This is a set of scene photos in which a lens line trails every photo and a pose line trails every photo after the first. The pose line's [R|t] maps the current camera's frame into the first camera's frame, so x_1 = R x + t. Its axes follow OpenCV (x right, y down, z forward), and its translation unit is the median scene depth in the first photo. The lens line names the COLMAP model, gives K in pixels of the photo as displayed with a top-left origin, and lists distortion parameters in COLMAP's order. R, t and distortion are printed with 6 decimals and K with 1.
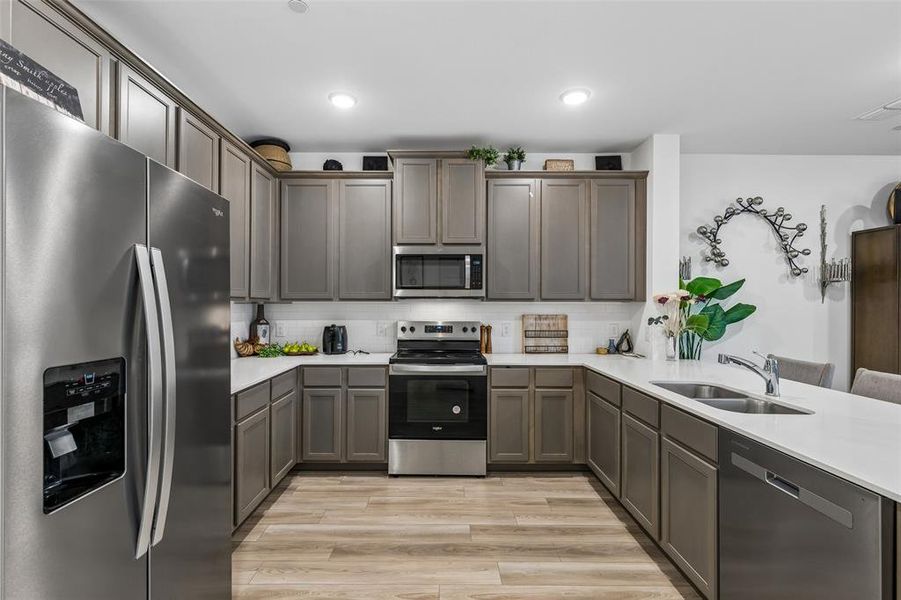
lens RADIAL K [[419.0, 0, 444.8], [0, 419.0, 299.0], [0, 0, 1]] dist [0.002658, -0.000093]
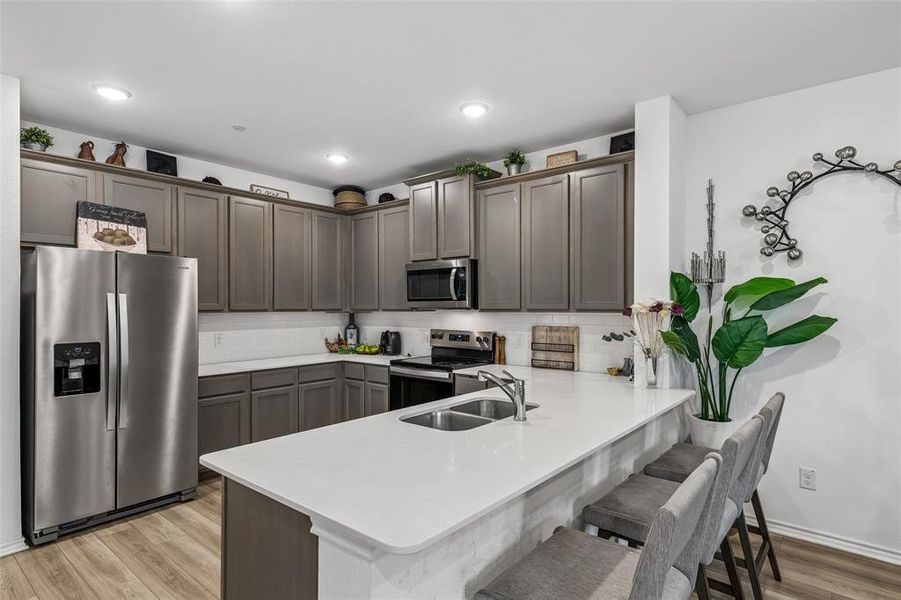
lens RADIAL K [[483.5, 0, 448.4], [0, 483.5, 307.0], [0, 0, 1]] dist [0.015180, 0.000484]
pose [[0.766512, -0.003903, -0.642218, 0.751401], [0.012687, 0.999878, 0.009066, -0.016966], [0.642104, -0.015097, 0.766468, 0.050395]]
